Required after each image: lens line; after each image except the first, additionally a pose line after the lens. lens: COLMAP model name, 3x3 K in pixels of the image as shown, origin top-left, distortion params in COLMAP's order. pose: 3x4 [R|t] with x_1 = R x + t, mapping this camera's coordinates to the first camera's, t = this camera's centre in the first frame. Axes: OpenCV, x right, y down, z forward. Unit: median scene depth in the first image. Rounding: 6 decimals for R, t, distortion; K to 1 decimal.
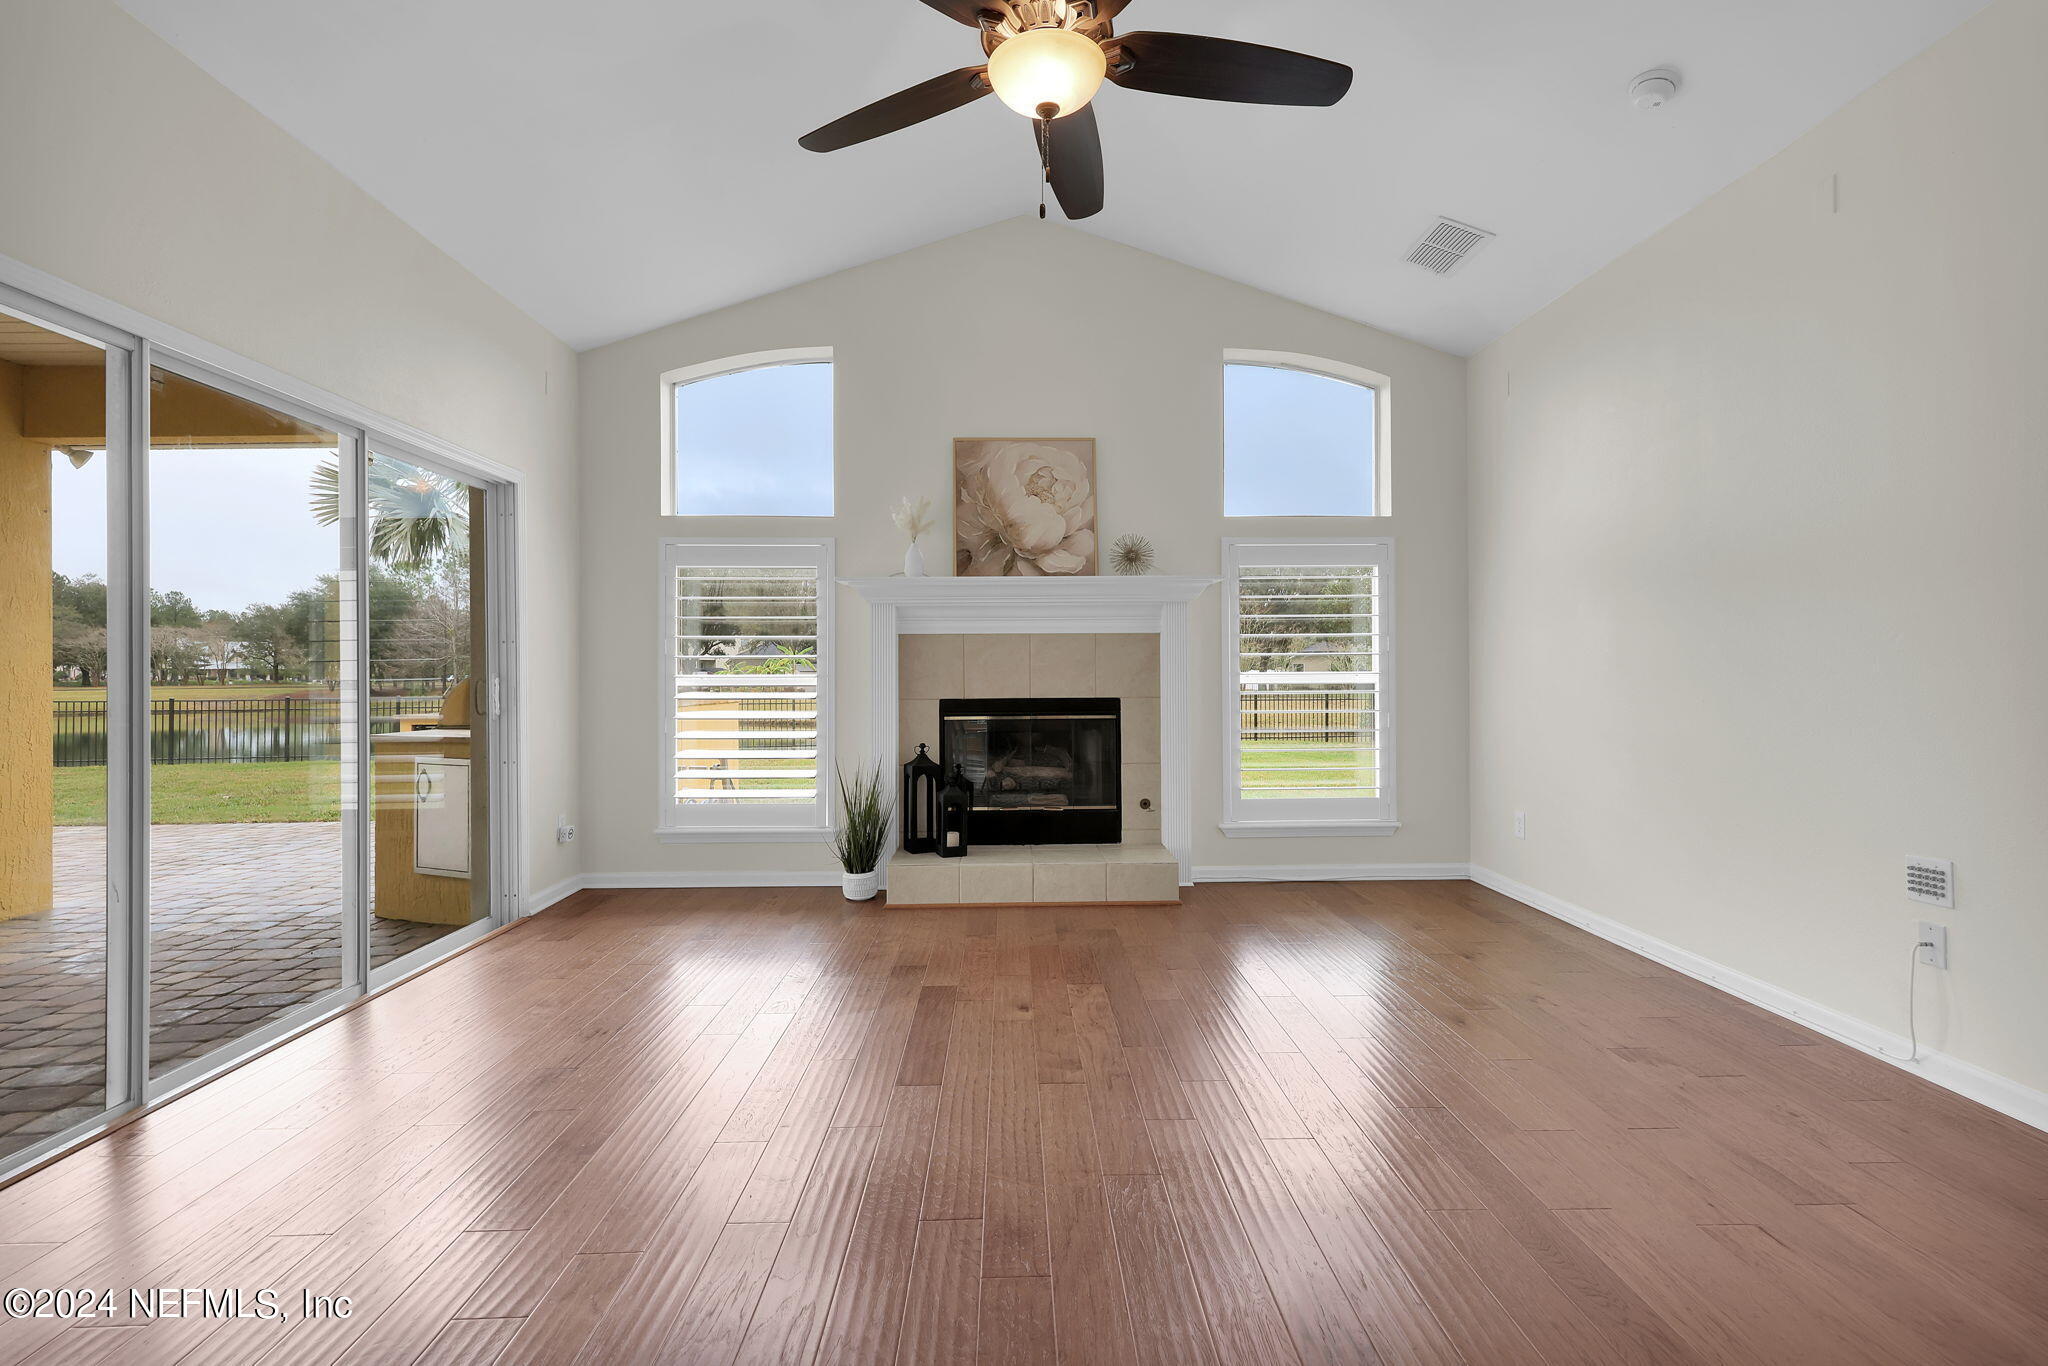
lens RADIAL K [[858.4, 0, 1021.2], [0, 858.4, 668.0], [0, 0, 1]] dist [-0.001043, -0.000152]
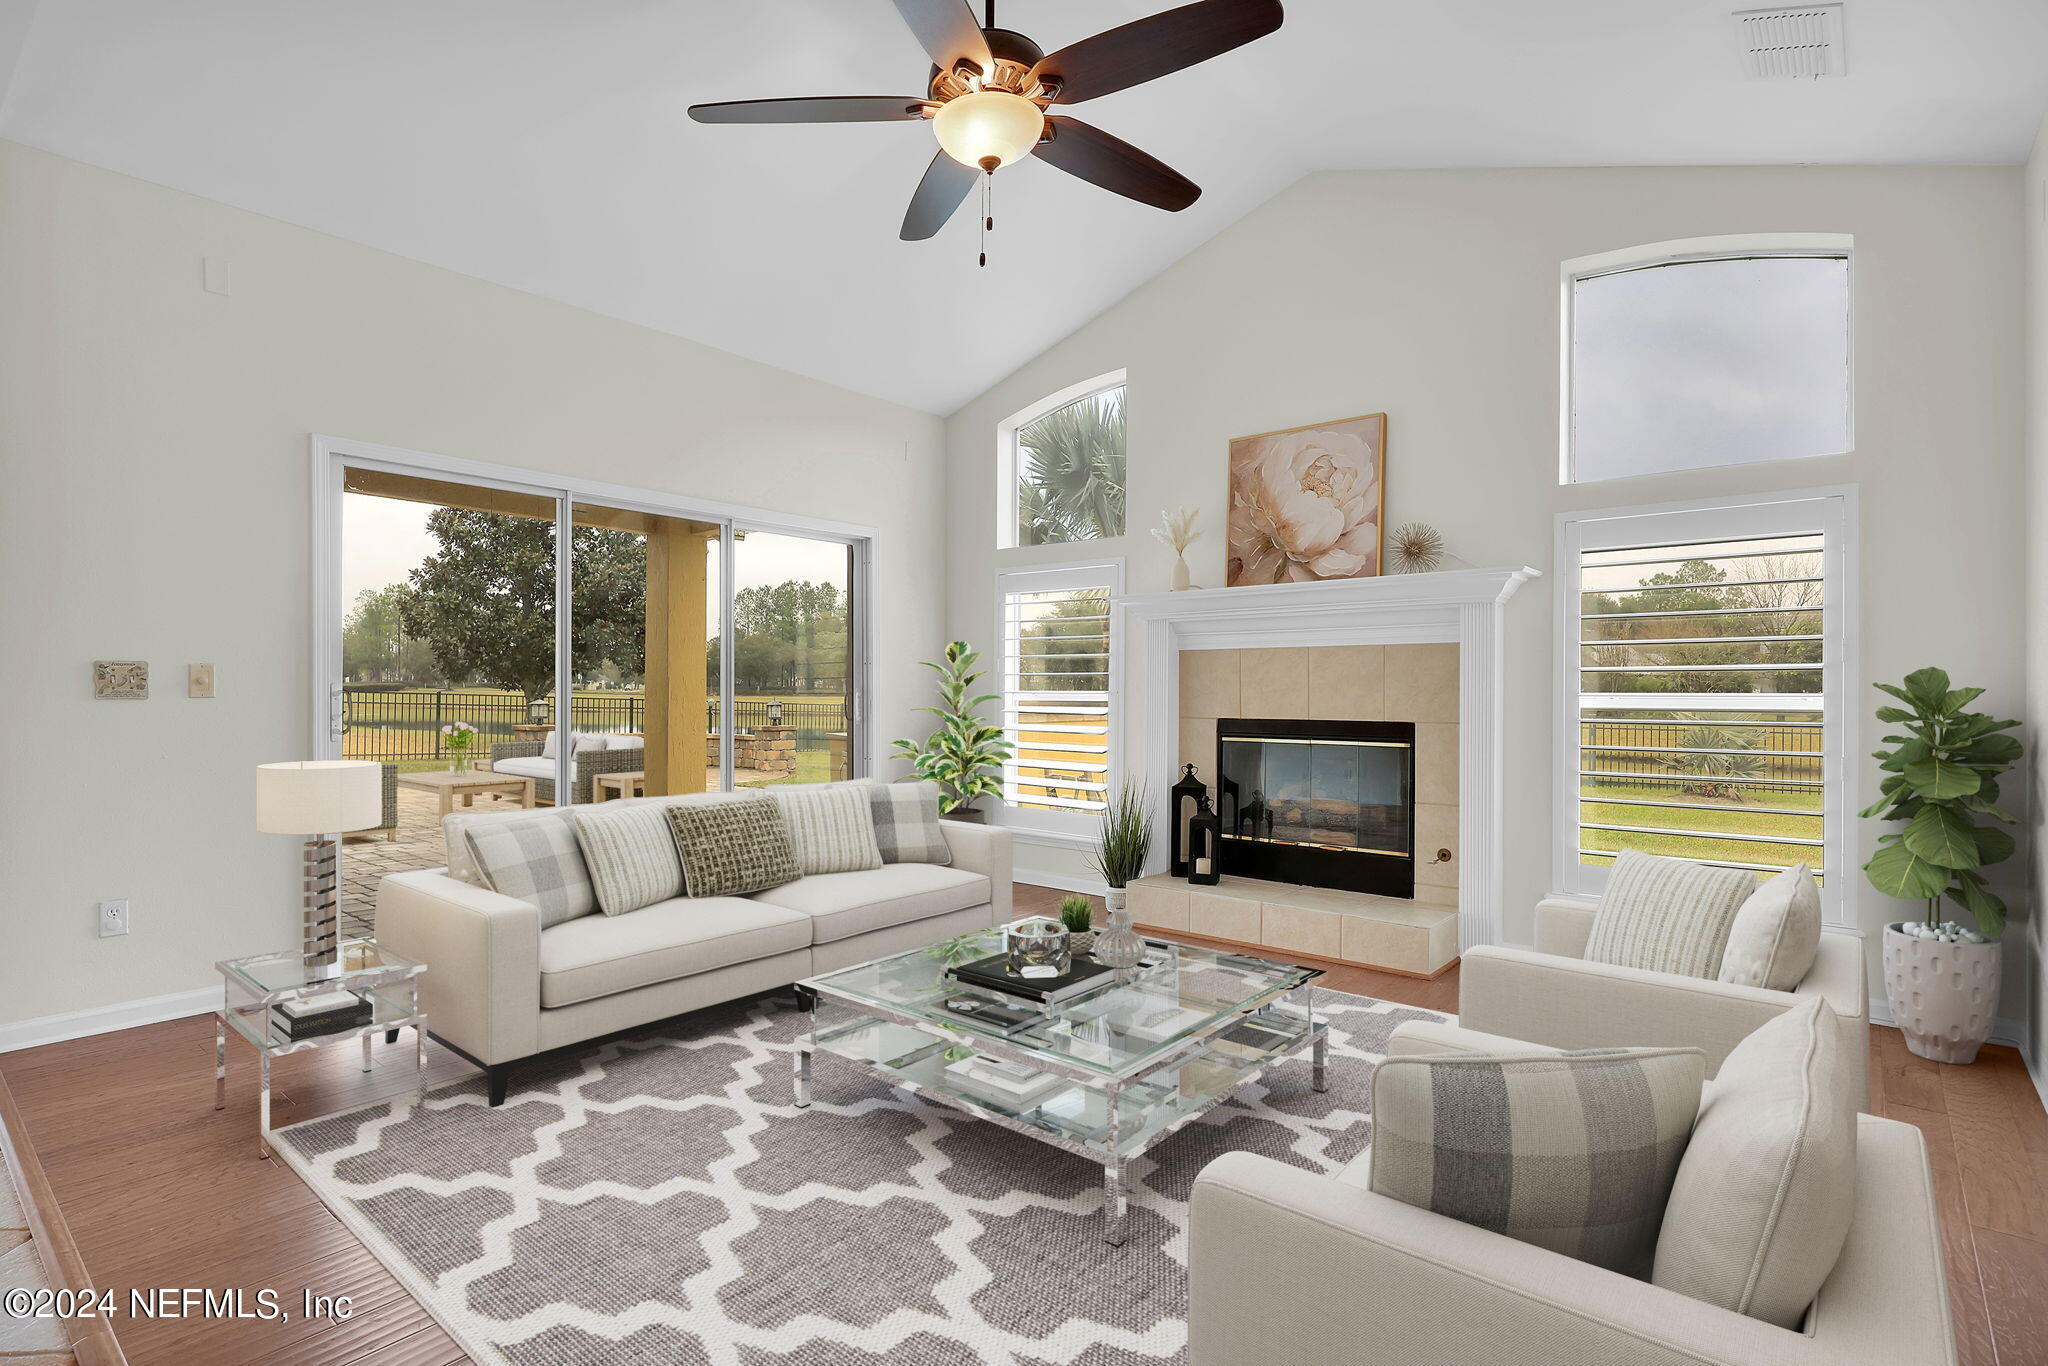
lens RADIAL K [[972.4, 0, 1024.0], [0, 972.4, 683.0], [0, 0, 1]] dist [-0.001786, -0.000290]
pose [[0.760958, 0.002063, -0.648798, 0.440447], [-0.006798, 0.999965, -0.004793, 0.003974], [0.648765, 0.008058, 0.760946, 0.050898]]
